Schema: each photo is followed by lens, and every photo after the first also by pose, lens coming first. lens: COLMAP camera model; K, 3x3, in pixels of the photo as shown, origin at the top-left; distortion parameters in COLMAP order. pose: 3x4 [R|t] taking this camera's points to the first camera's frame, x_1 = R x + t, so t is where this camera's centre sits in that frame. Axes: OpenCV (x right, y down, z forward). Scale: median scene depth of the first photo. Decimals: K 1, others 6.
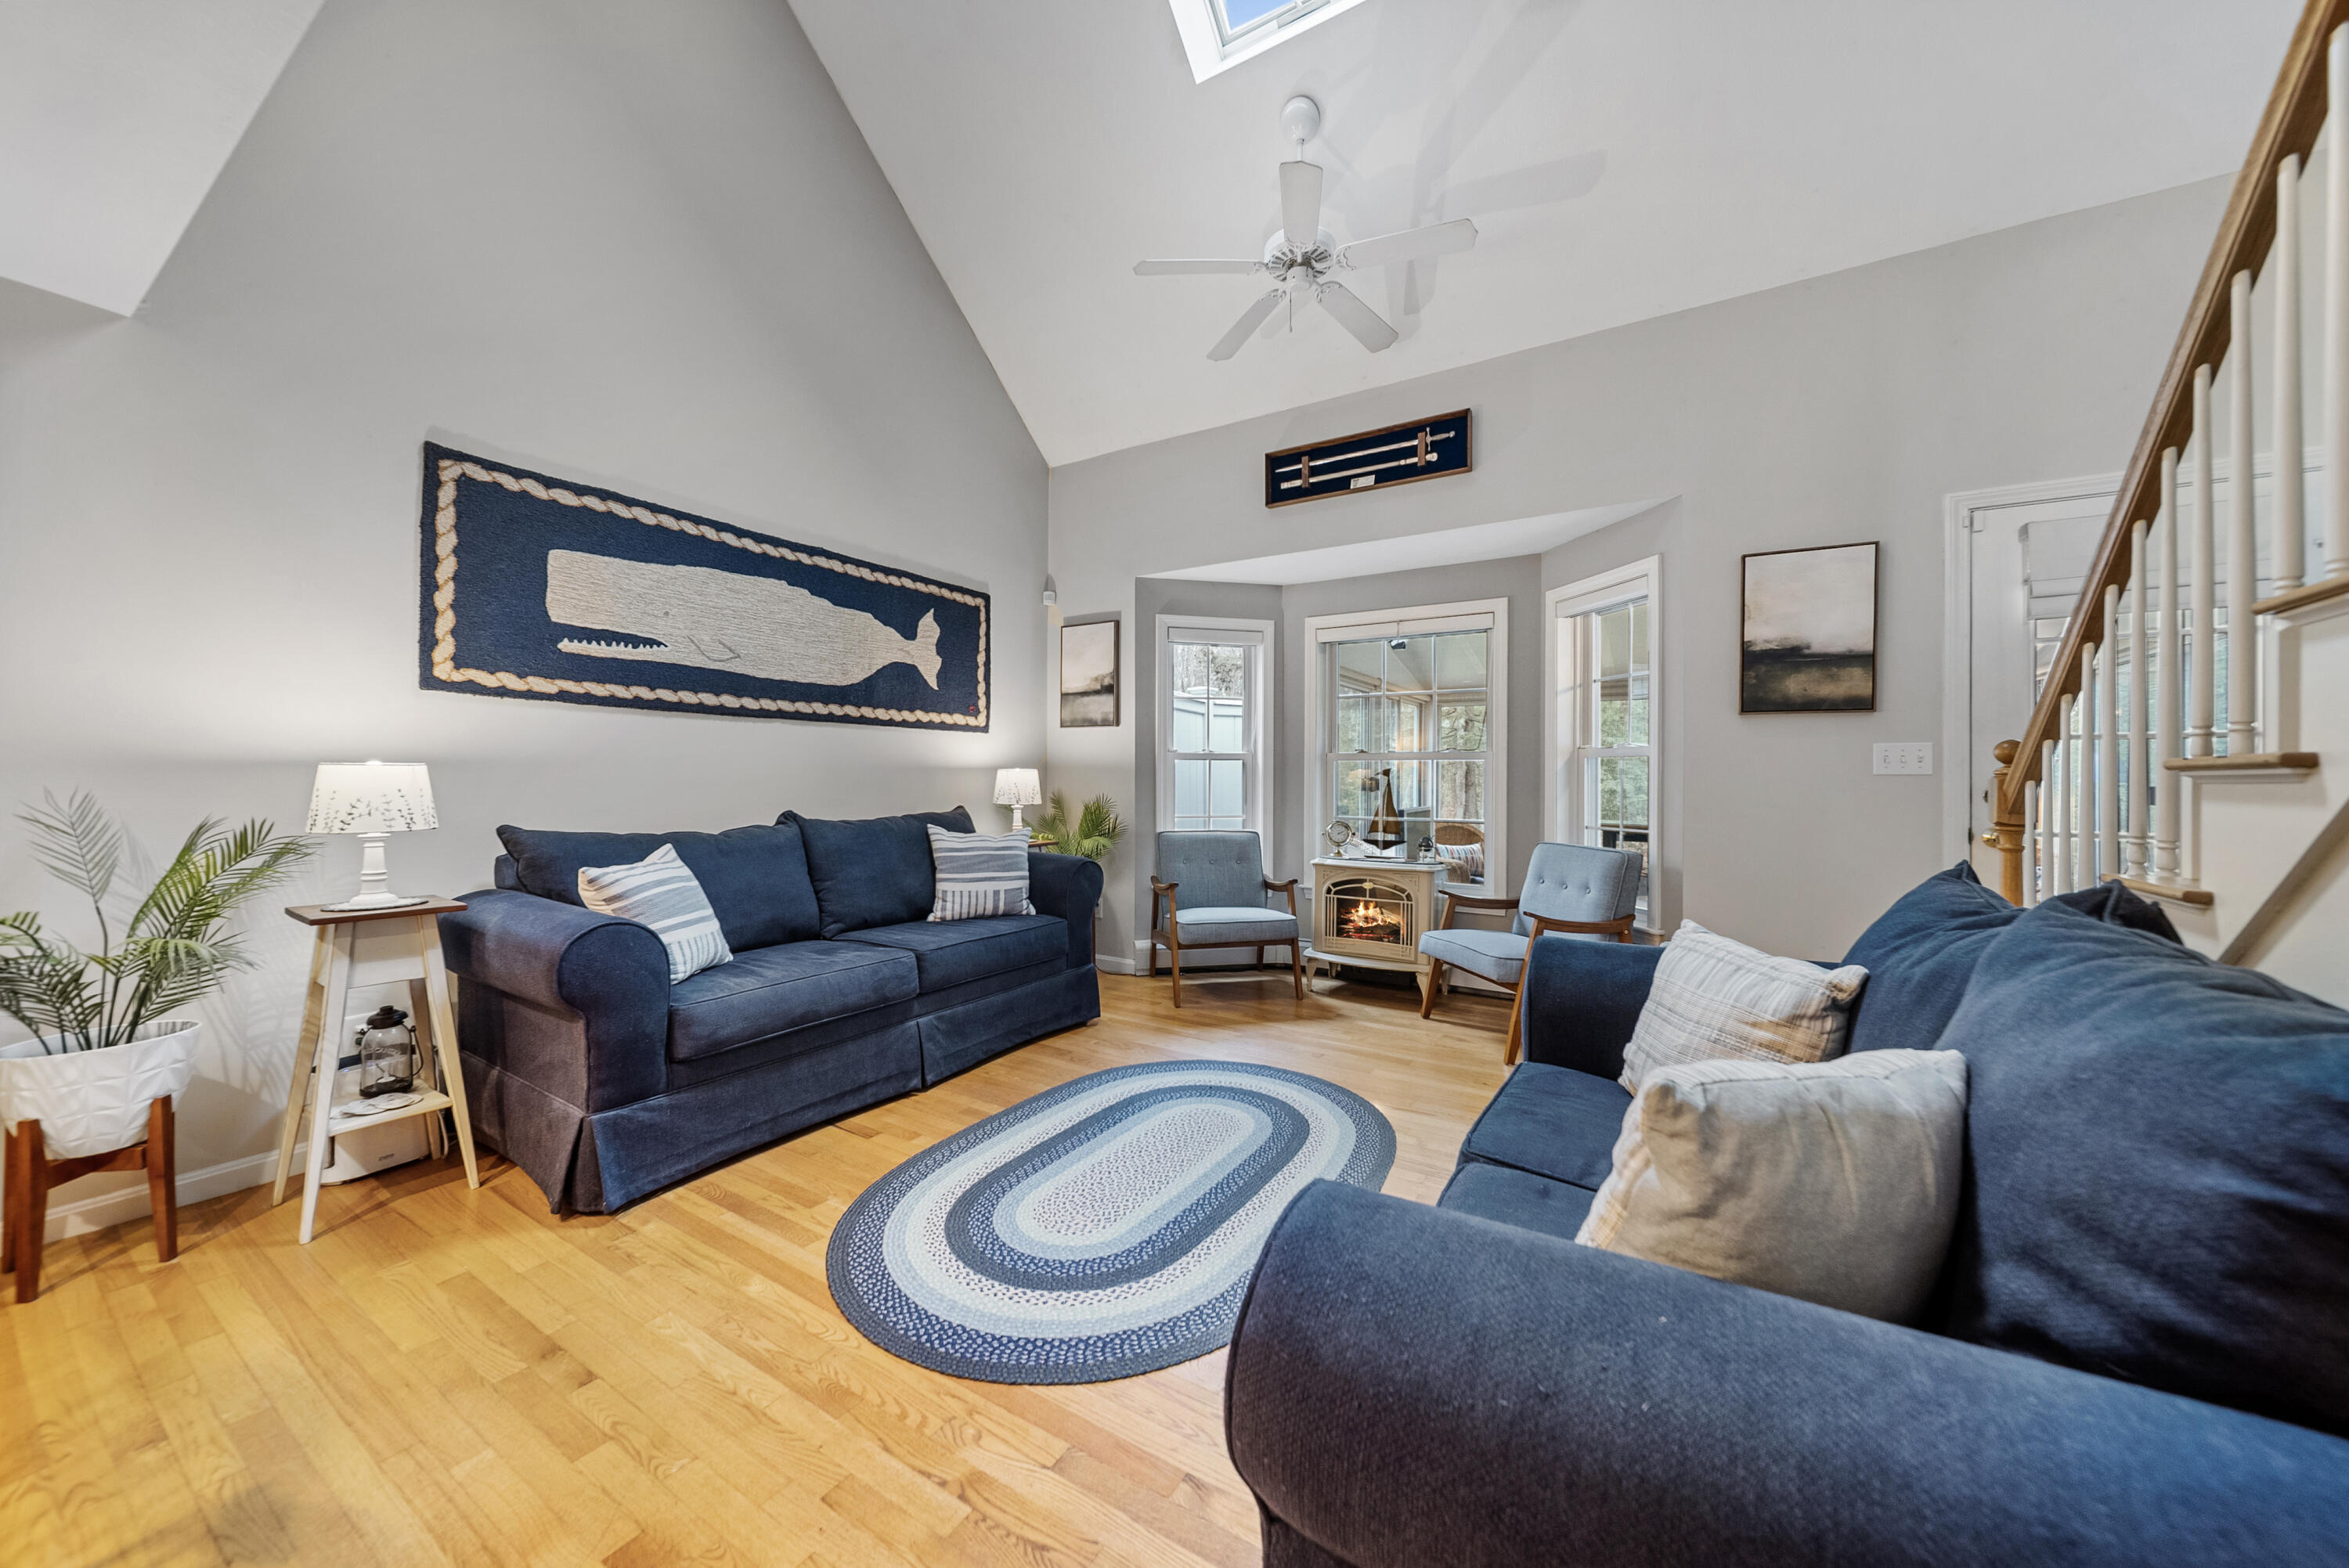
lens RADIAL K [[826.3, 0, 1174.5], [0, 826.3, 784.0], [0, 0, 1]] dist [0.000201, -0.001856]
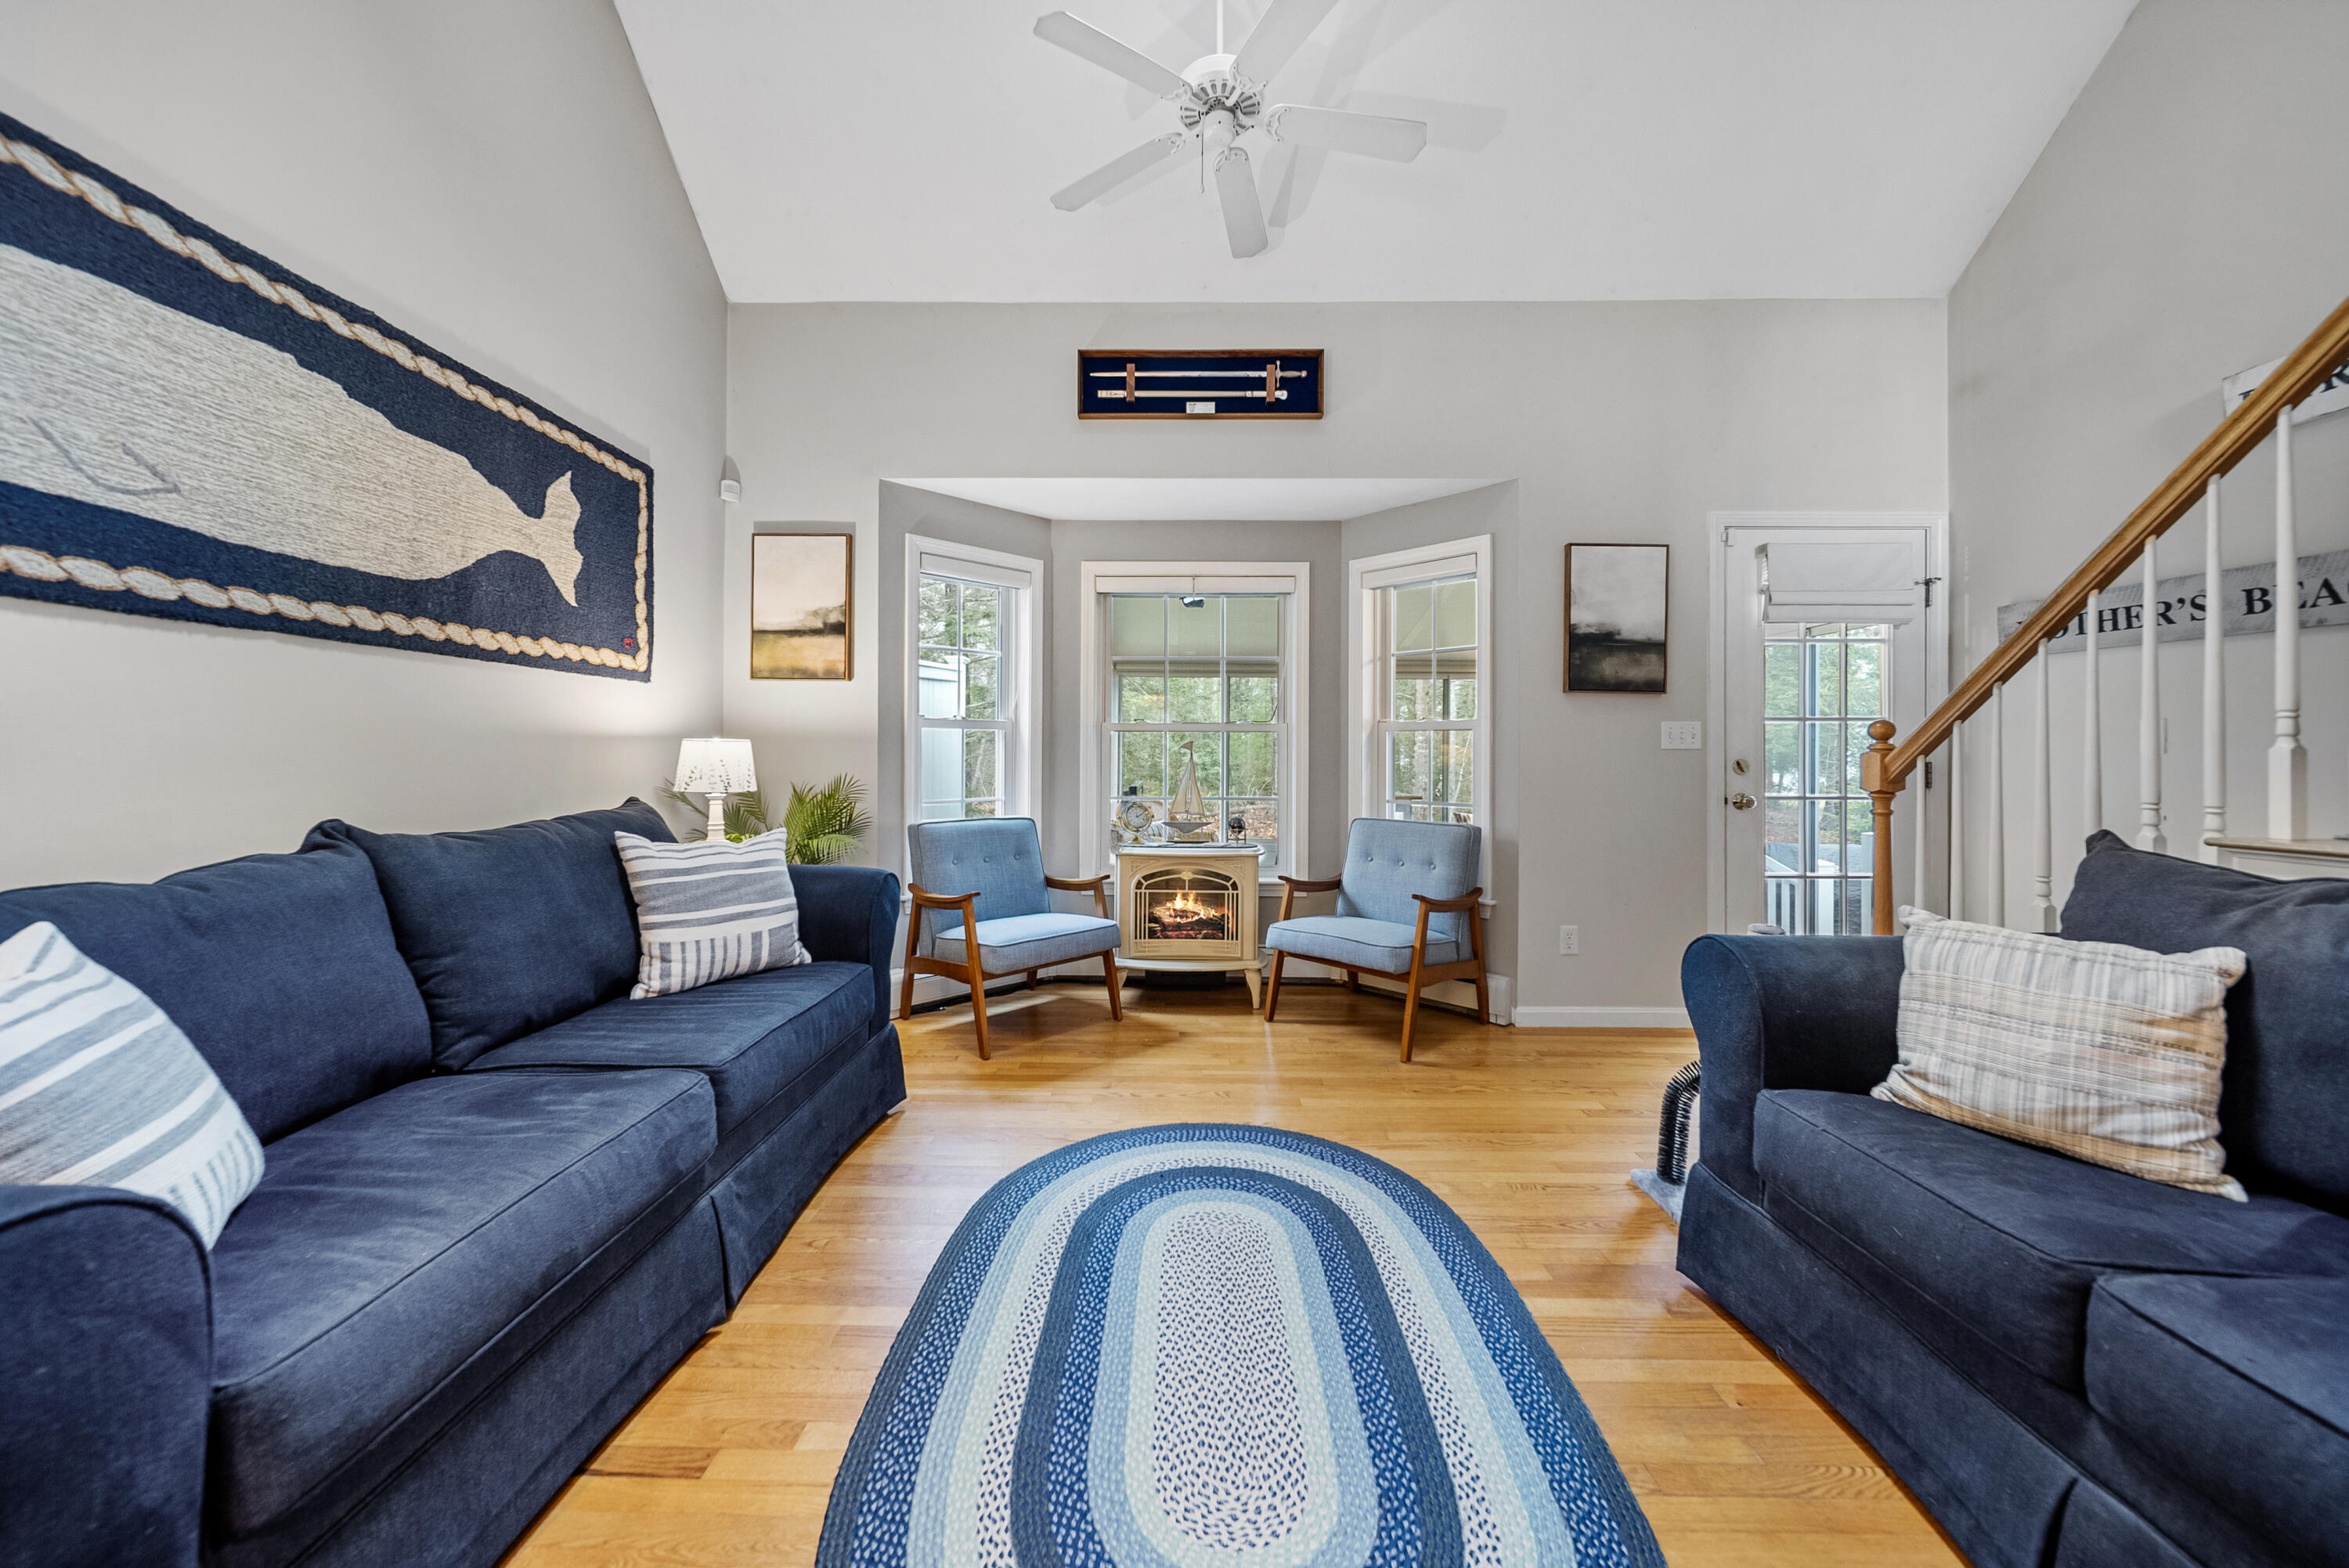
lens RADIAL K [[840.4, 0, 1177.0], [0, 840.4, 752.4], [0, 0, 1]] dist [-0.000249, -0.002217]
pose [[0.856945, -0.000870, 0.515407, -0.259592], [0.003539, 0.999985, -0.004196, -0.003385], [-0.515396, 0.005420, 0.856935, 0.280997]]
